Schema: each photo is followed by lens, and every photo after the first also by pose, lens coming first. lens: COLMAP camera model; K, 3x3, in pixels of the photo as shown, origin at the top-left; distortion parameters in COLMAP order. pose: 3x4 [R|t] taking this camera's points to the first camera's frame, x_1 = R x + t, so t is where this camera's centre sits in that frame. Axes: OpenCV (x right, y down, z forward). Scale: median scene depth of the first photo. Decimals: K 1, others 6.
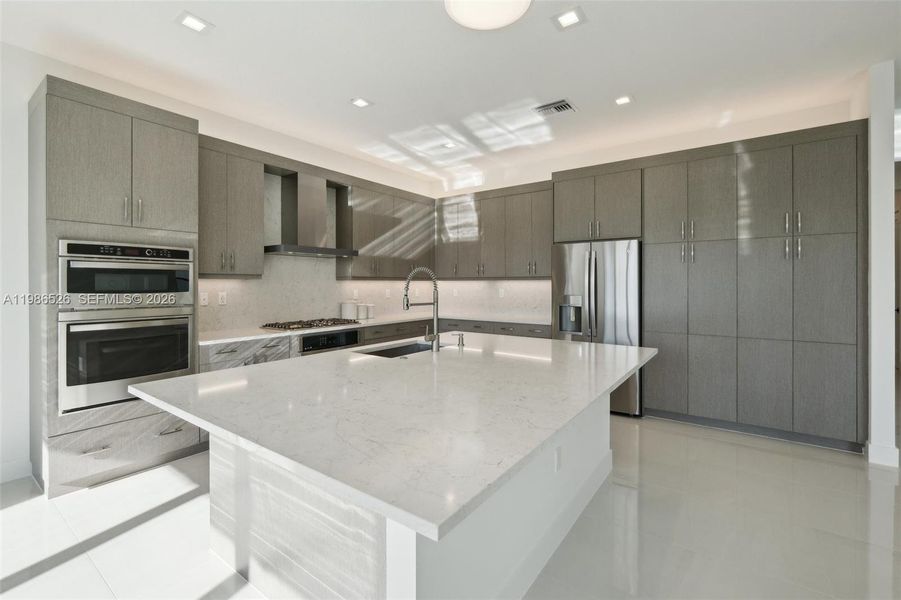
lens RADIAL K [[390.7, 0, 449.4], [0, 390.7, 286.8], [0, 0, 1]] dist [0.000060, -0.000038]
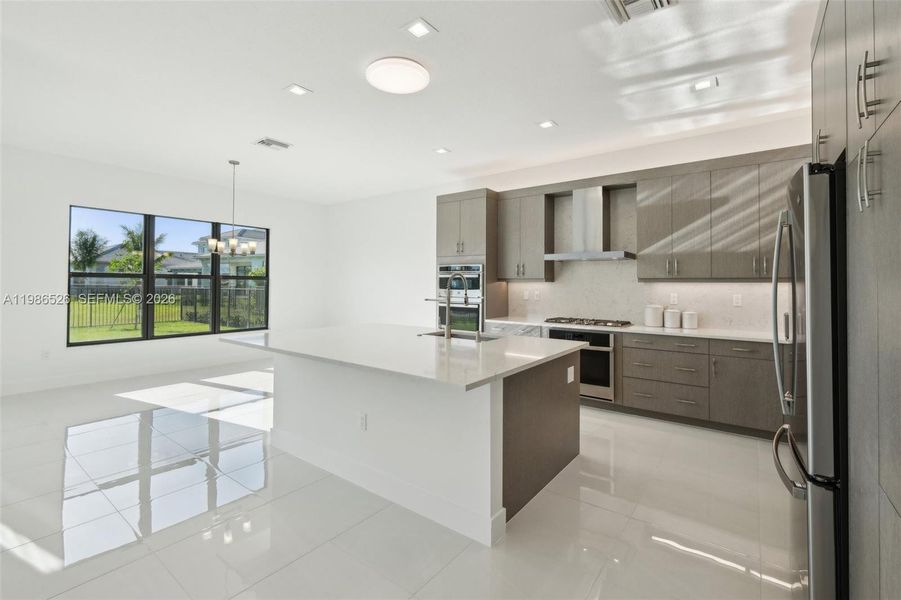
lens RADIAL K [[395.4, 0, 451.5], [0, 395.4, 282.6], [0, 0, 1]] dist [-0.001354, -0.000155]
pose [[-0.012590, -0.004725, -0.999910, 0.666543], [-0.011660, 0.999922, -0.004578, -0.005742], [0.999853, 0.011602, -0.012644, 0.543690]]
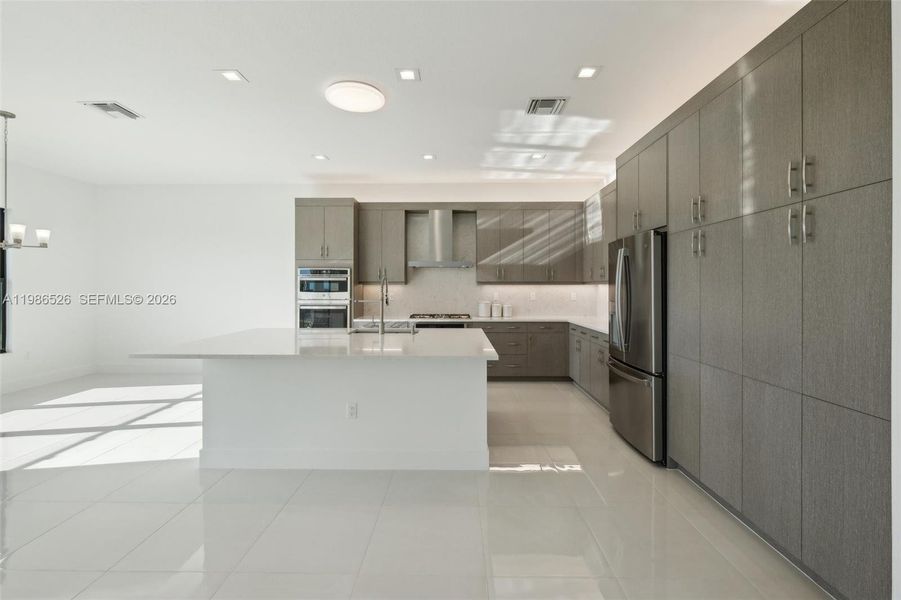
lens RADIAL K [[390.7, 0, 449.4], [0, 390.7, 286.8], [0, 0, 1]] dist [0.000060, -0.000038]
pose [[0.574951, -0.001494, -0.818187, 0.694717], [-0.004404, 0.999978, -0.004921, -0.002526], [0.818176, 0.006433, 0.574932, 0.195632]]
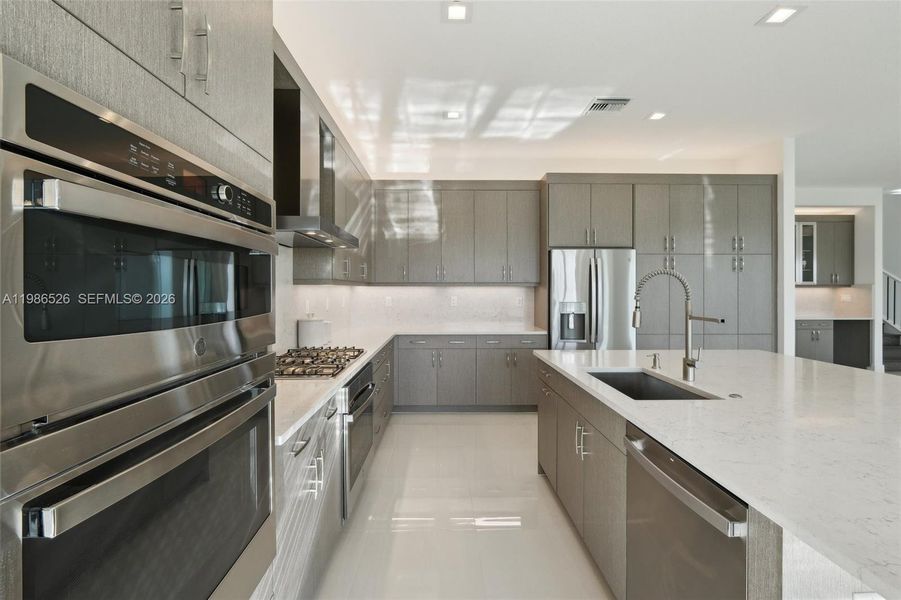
lens RADIAL K [[398.3, 0, 450.5], [0, 398.3, 300.0], [0, 0, 1]] dist [0.014456, 0.000313]
pose [[0.805535, -0.009940, 0.592464, -0.462500], [0.001059, 0.999882, 0.015335, -0.000778], [-0.592547, -0.011725, 0.805451, 0.326175]]
